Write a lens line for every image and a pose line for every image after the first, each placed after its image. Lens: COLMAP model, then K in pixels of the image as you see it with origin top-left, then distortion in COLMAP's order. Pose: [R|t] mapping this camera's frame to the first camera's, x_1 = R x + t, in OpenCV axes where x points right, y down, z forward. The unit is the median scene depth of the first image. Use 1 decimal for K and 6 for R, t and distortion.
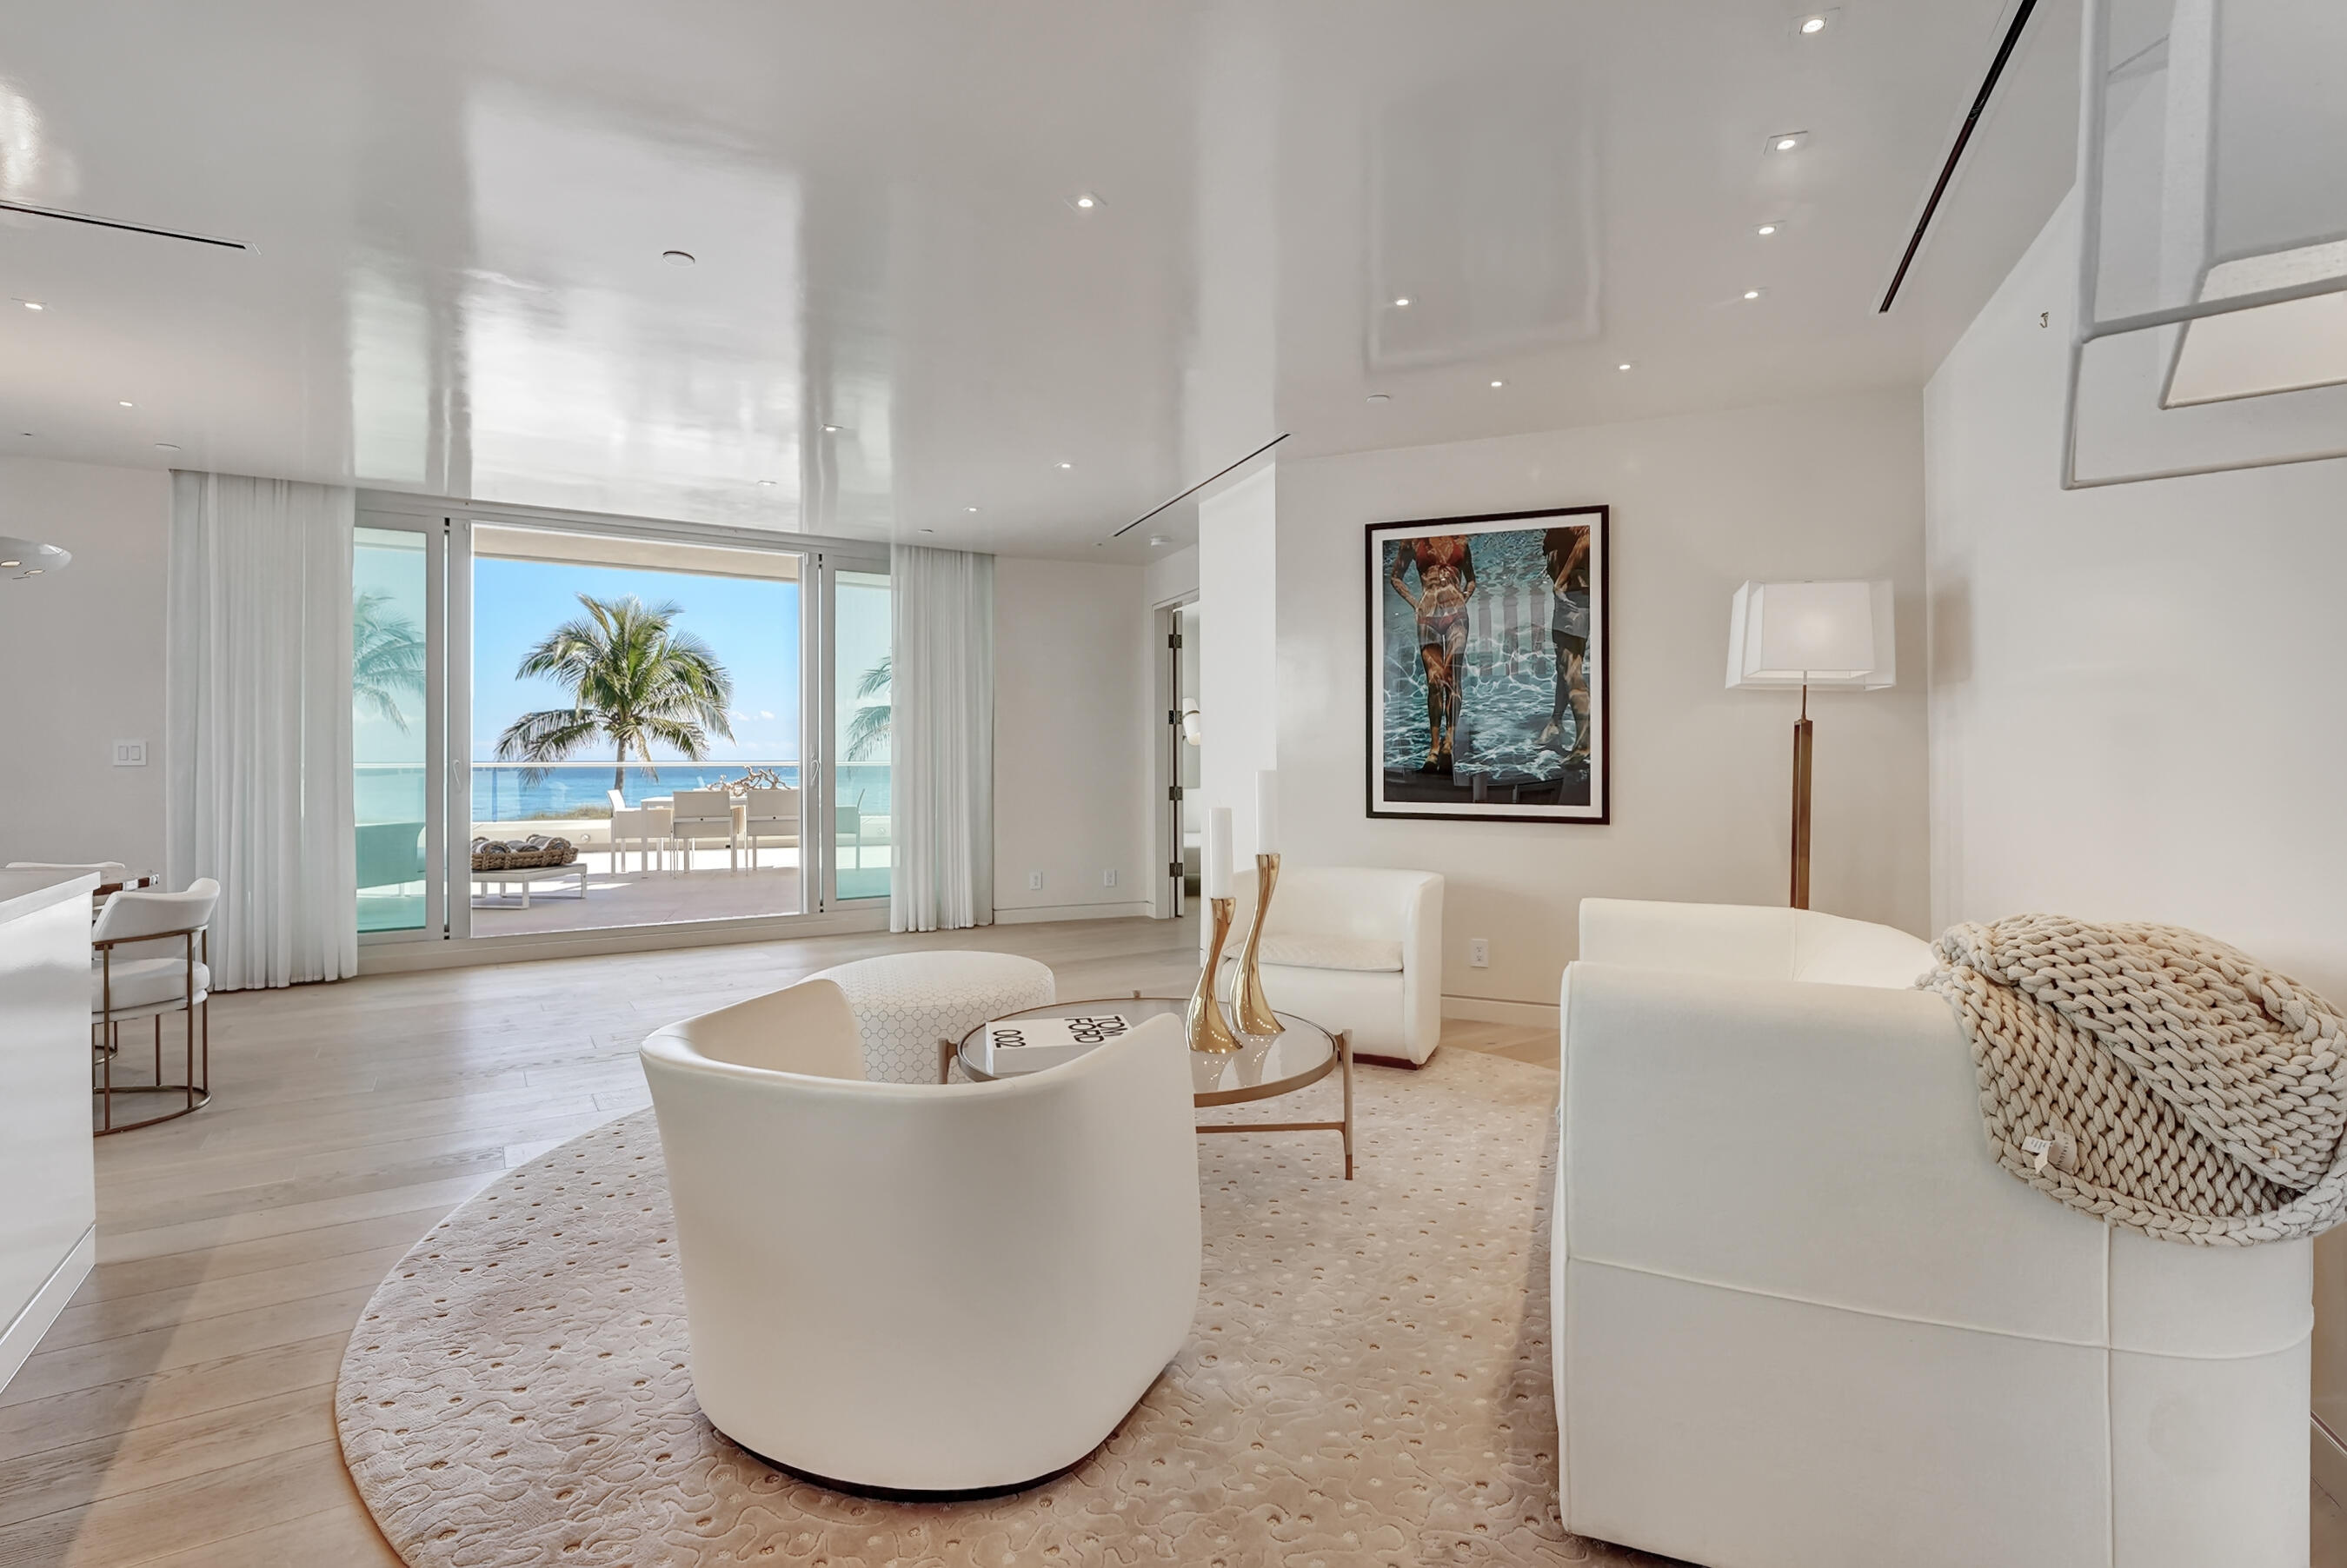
lens RADIAL K [[1086.1, 0, 1154.1], [0, 1086.1, 770.8], [0, 0, 1]] dist [-0.015469, -0.000419]
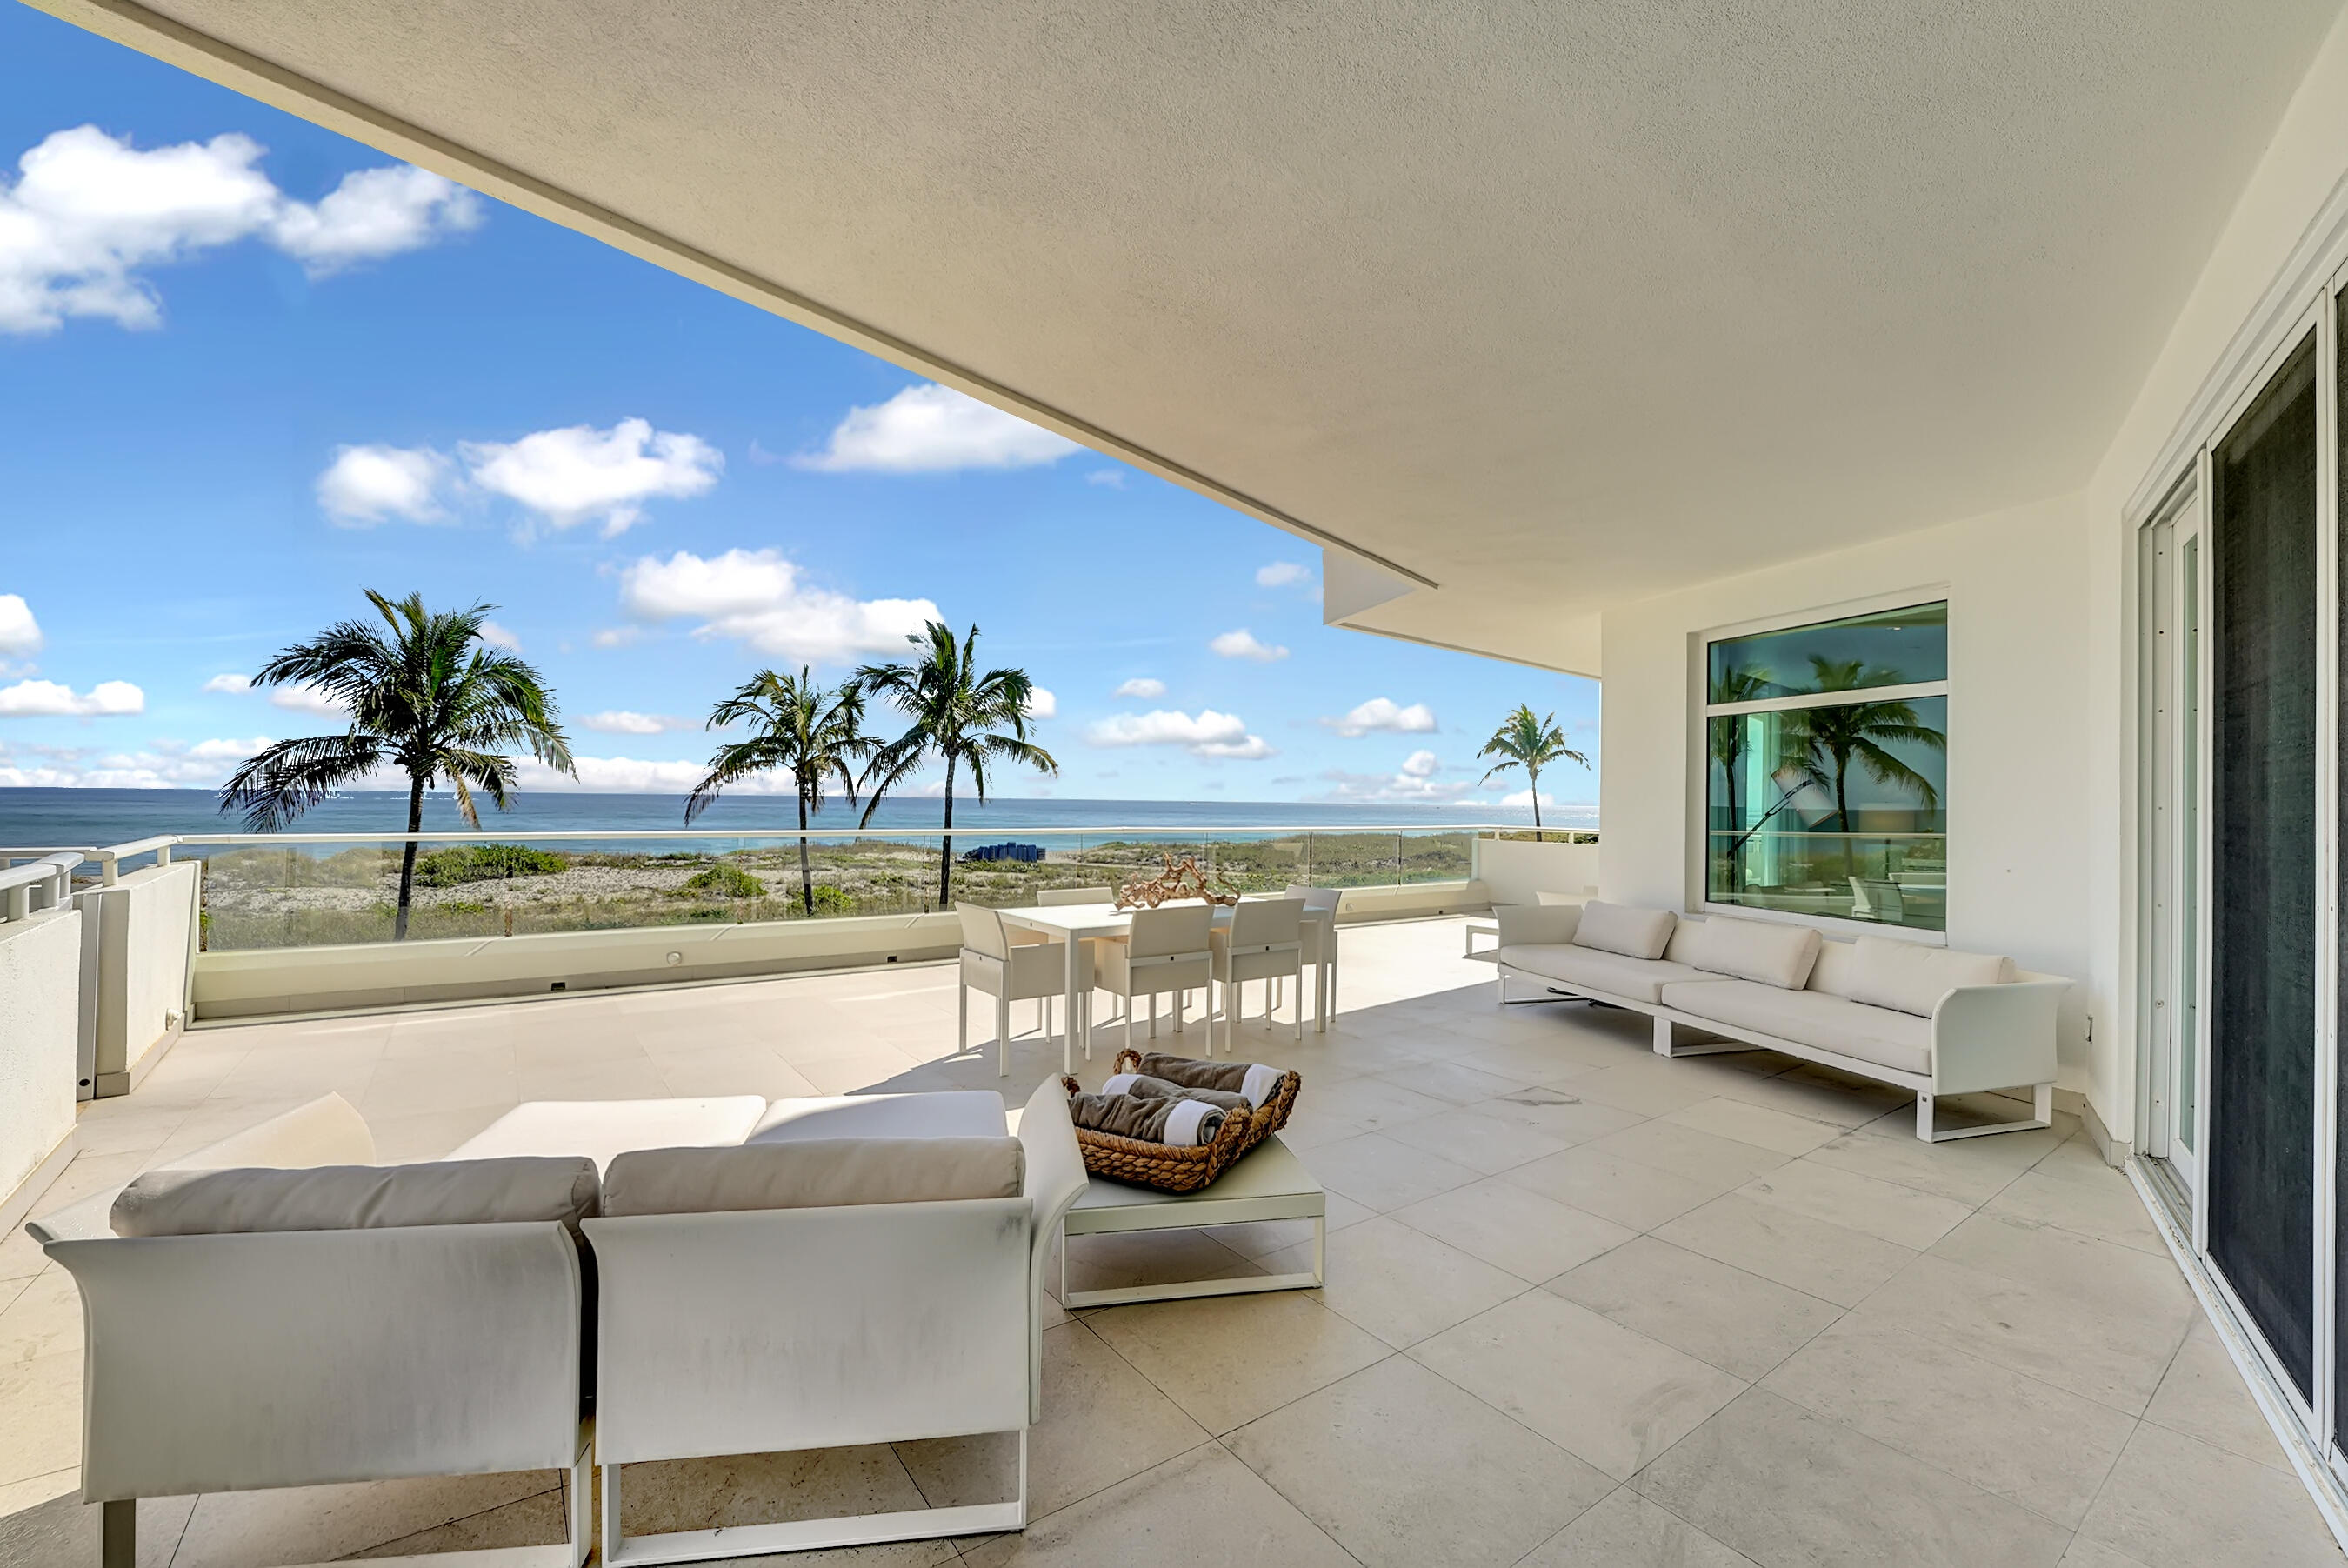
lens RADIAL K [[964.2, 0, 1173.5], [0, 964.2, 797.3], [0, 0, 1]] dist [-0.029428, 0.001655]
pose [[0.943932, 0.017813, 0.329659, -1.026707], [-0.013649, 0.999795, -0.014941, -0.053926], [-0.329858, 0.009604, 0.943982, 0.929687]]
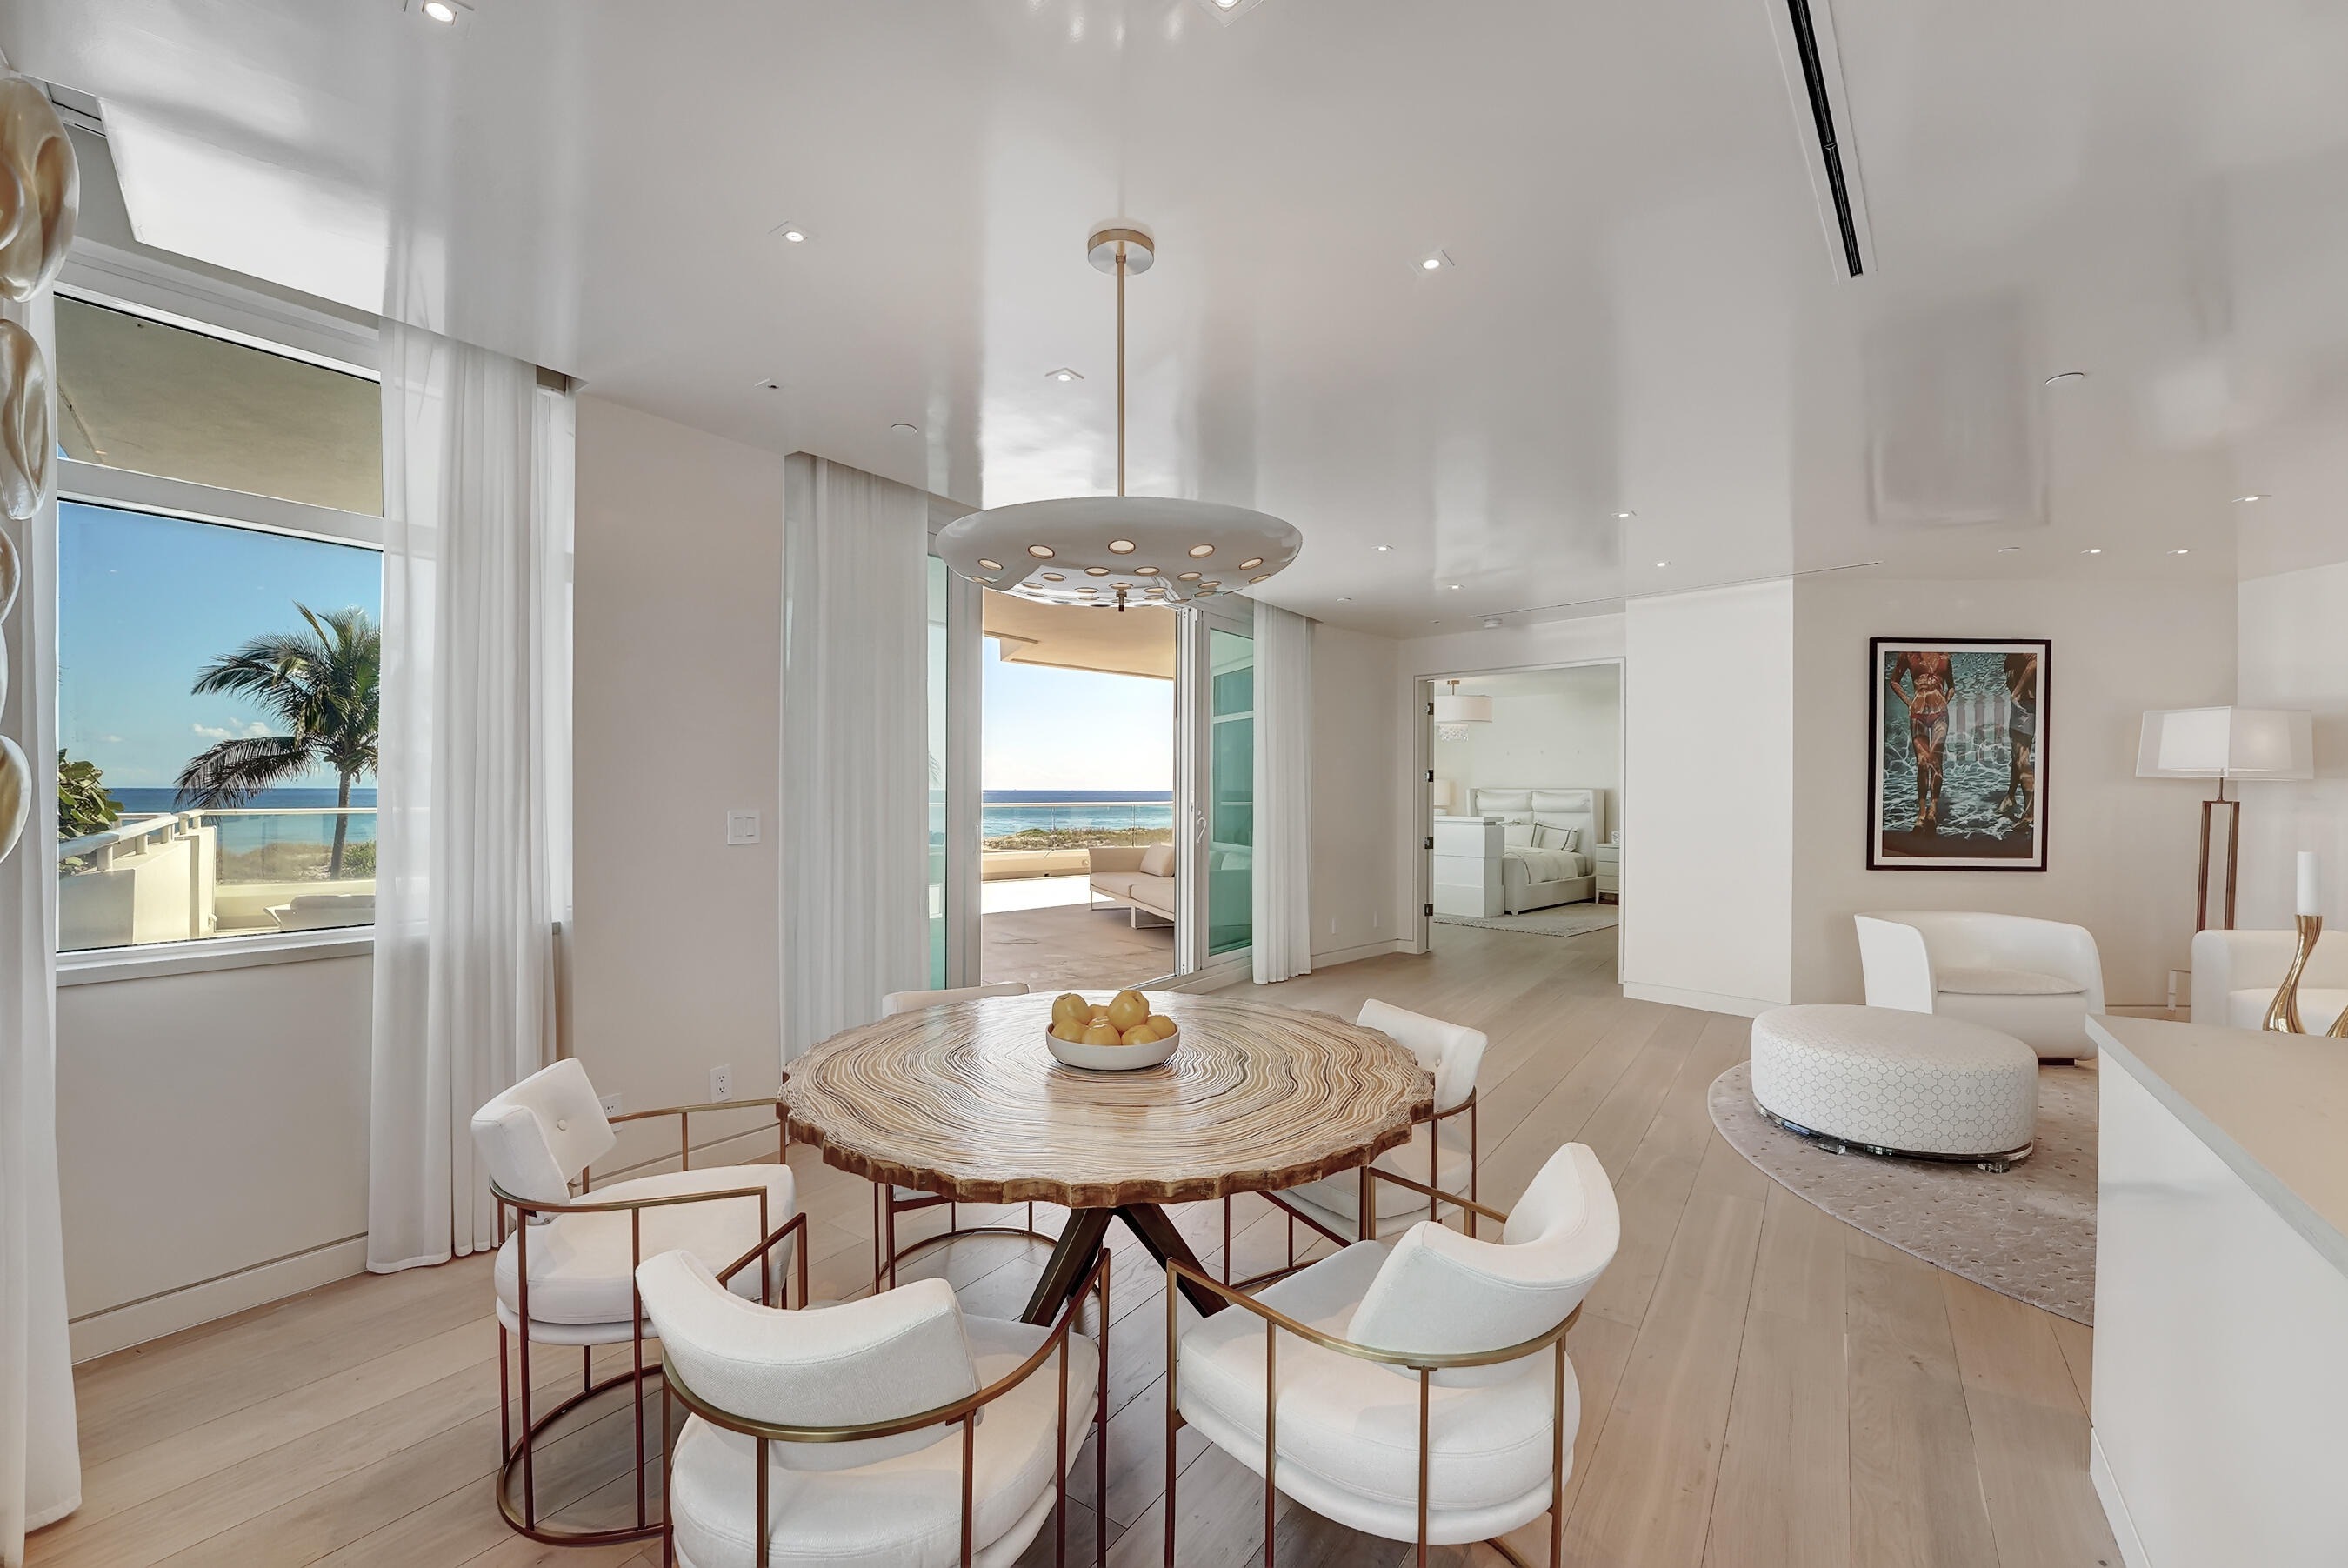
lens RADIAL K [[964.2, 0, 1157.0], [0, 964.2, 791.6], [0, 0, 1]] dist [-0.029428, 0.001655]
pose [[0.931846, 0.003439, 0.362839, -0.772985], [-0.000409, 0.999964, -0.008426, -0.030271], [-0.362855, 0.007703, 0.931814, 0.216650]]
